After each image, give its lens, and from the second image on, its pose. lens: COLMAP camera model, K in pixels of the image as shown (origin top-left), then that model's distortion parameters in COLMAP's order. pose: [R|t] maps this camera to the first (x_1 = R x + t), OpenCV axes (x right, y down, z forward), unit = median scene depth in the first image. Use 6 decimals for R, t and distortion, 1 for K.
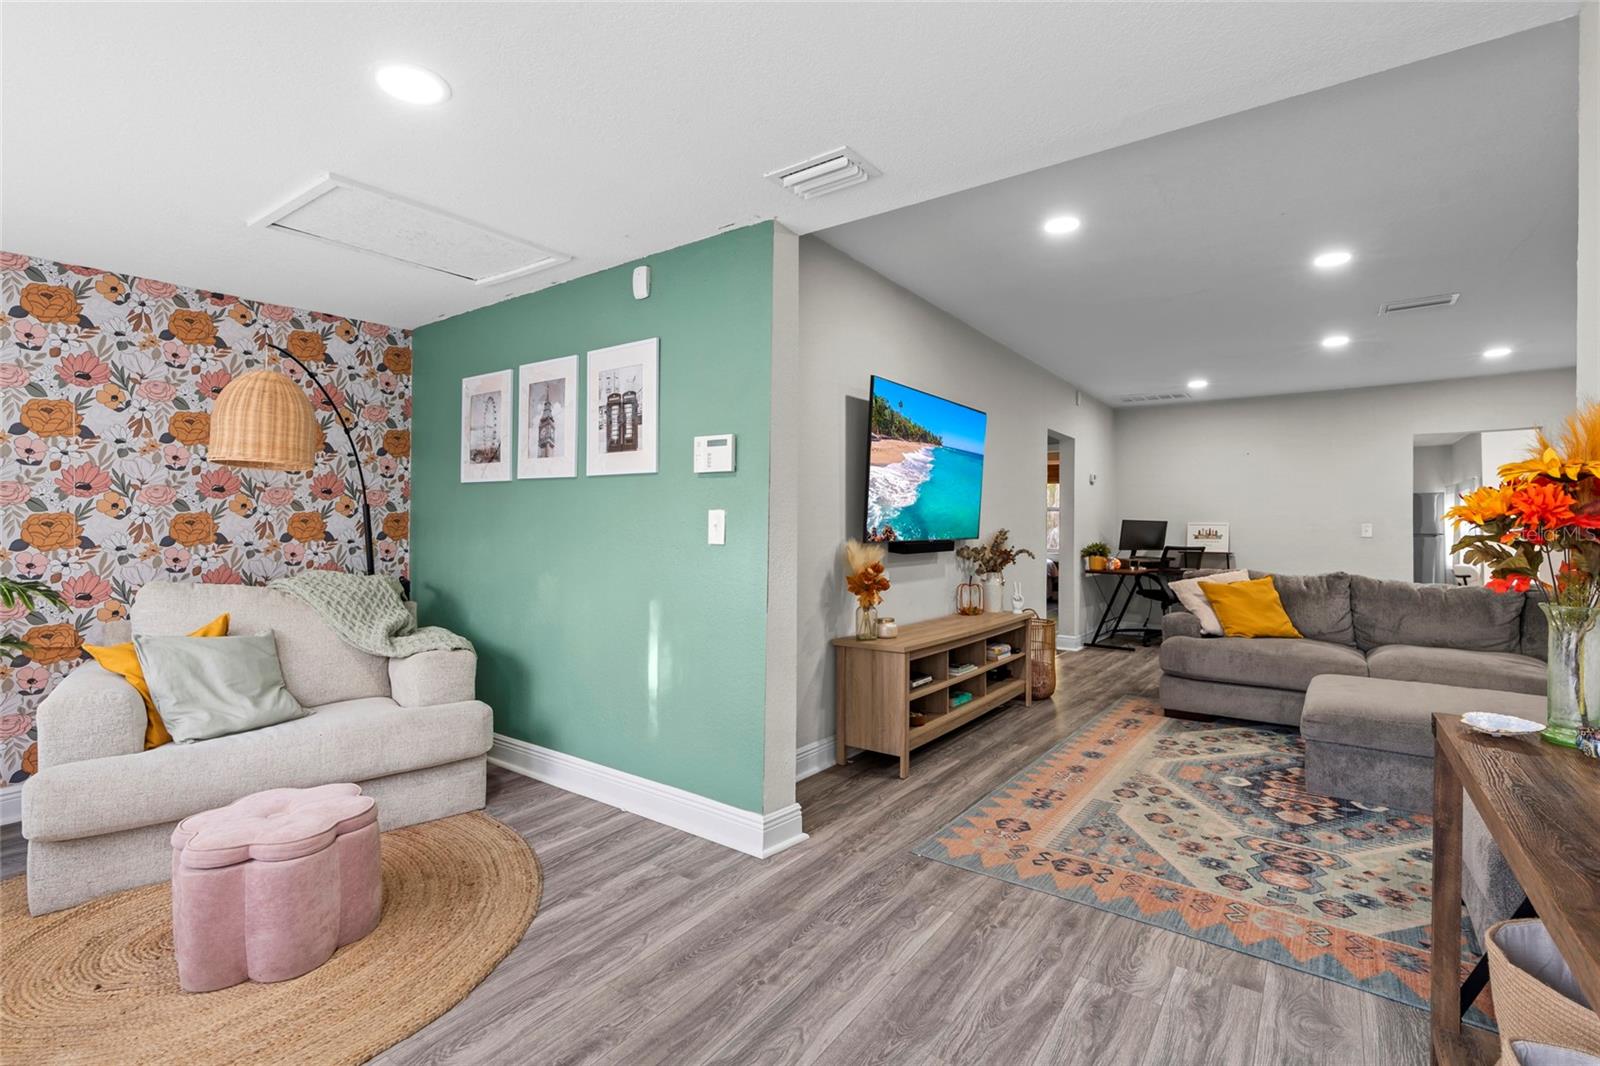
lens RADIAL K [[711.6, 0, 801.6], [0, 711.6, 505.4], [0, 0, 1]] dist [0.000447, 0.000454]
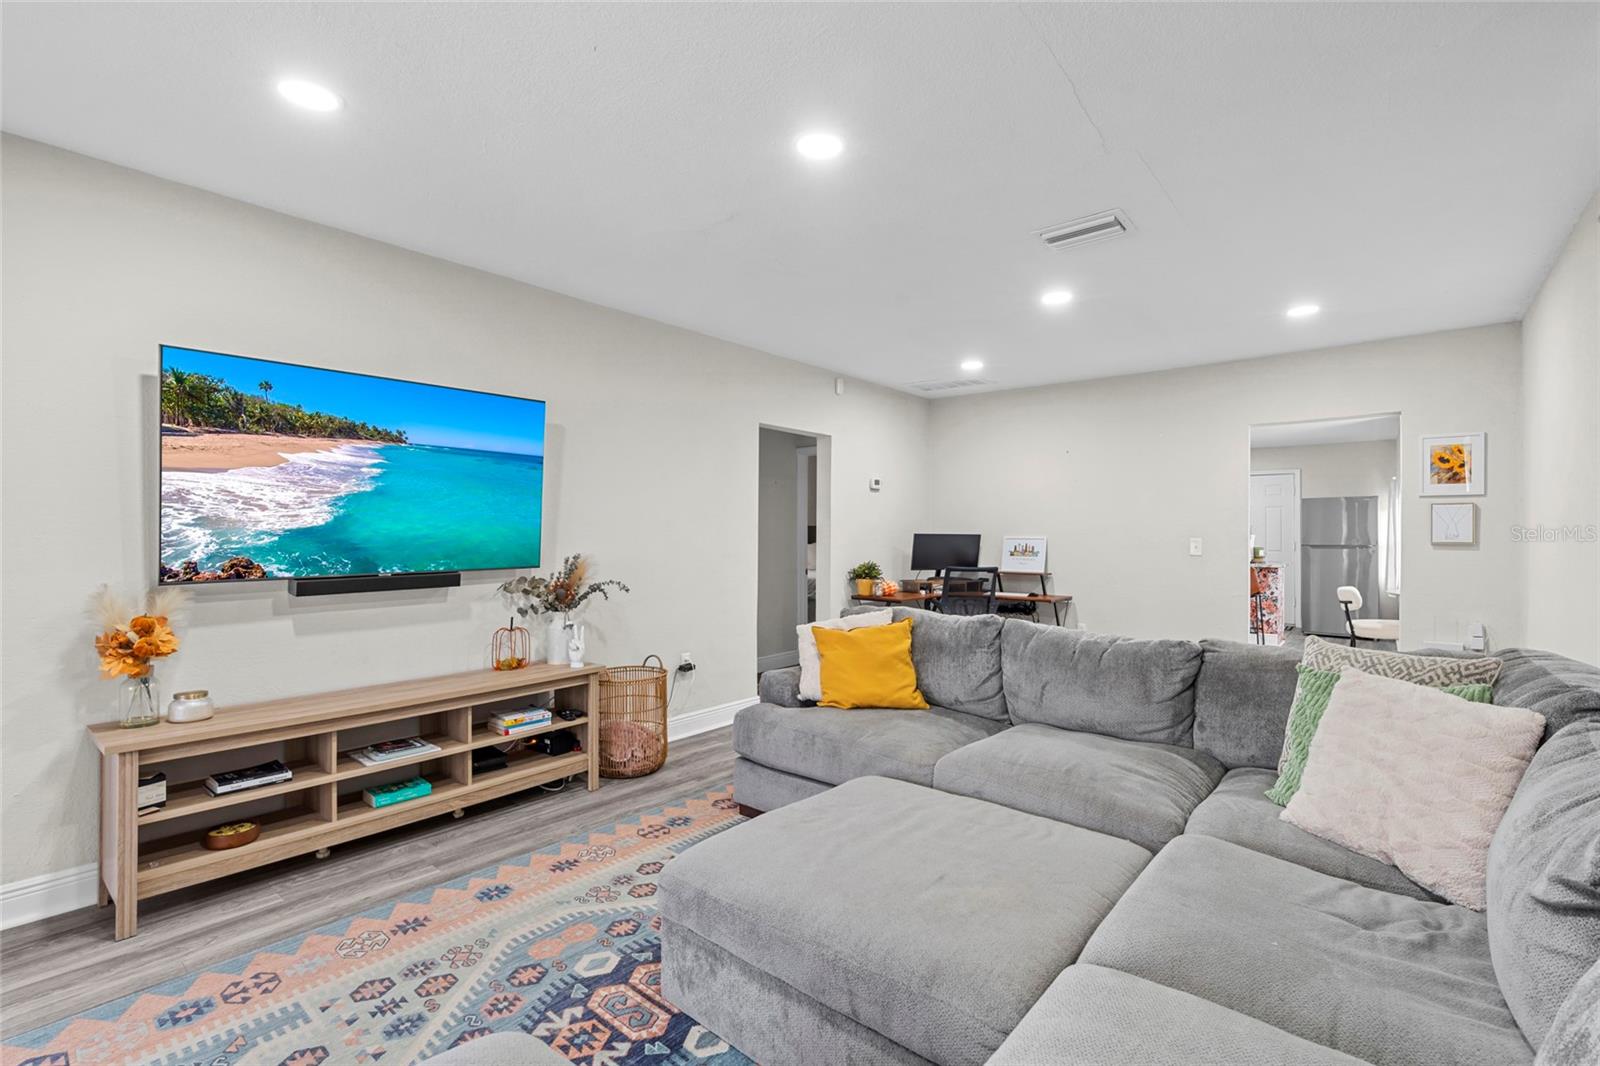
lens RADIAL K [[717.8, 0, 778.9], [0, 717.8, 528.4], [0, 0, 1]] dist [-0.003731, 0.000452]
pose [[0.998051, -0.004180, -0.062264, 0.761223], [0.005731, 0.999677, 0.024755, -0.015281], [0.062140, -0.025064, 0.997753, 0.356038]]
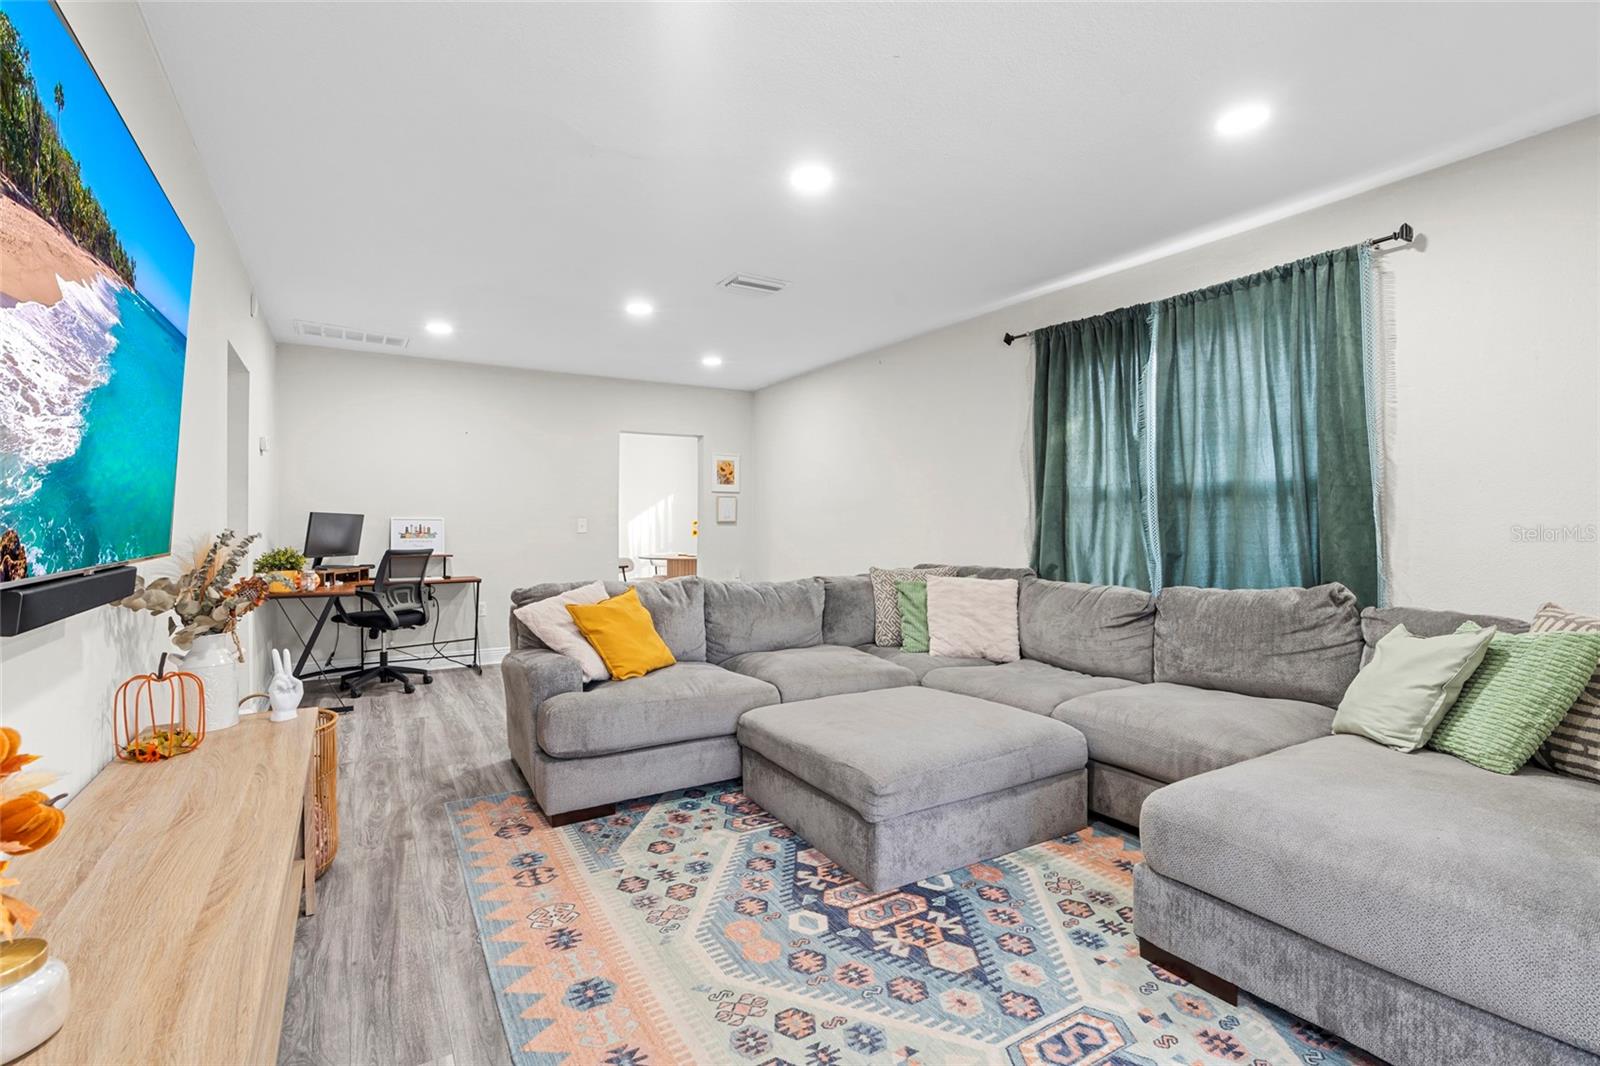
lens RADIAL K [[721.0, 0, 801.3], [0, 721.0, 529.5], [0, 0, 1]] dist [-0.007593, 0.000717]
pose [[0.374817, -0.012881, 0.927009, 0.010833], [-0.027085, 0.999325, 0.024837, 0.016643], [-0.926703, -0.034418, 0.374215, 0.725097]]
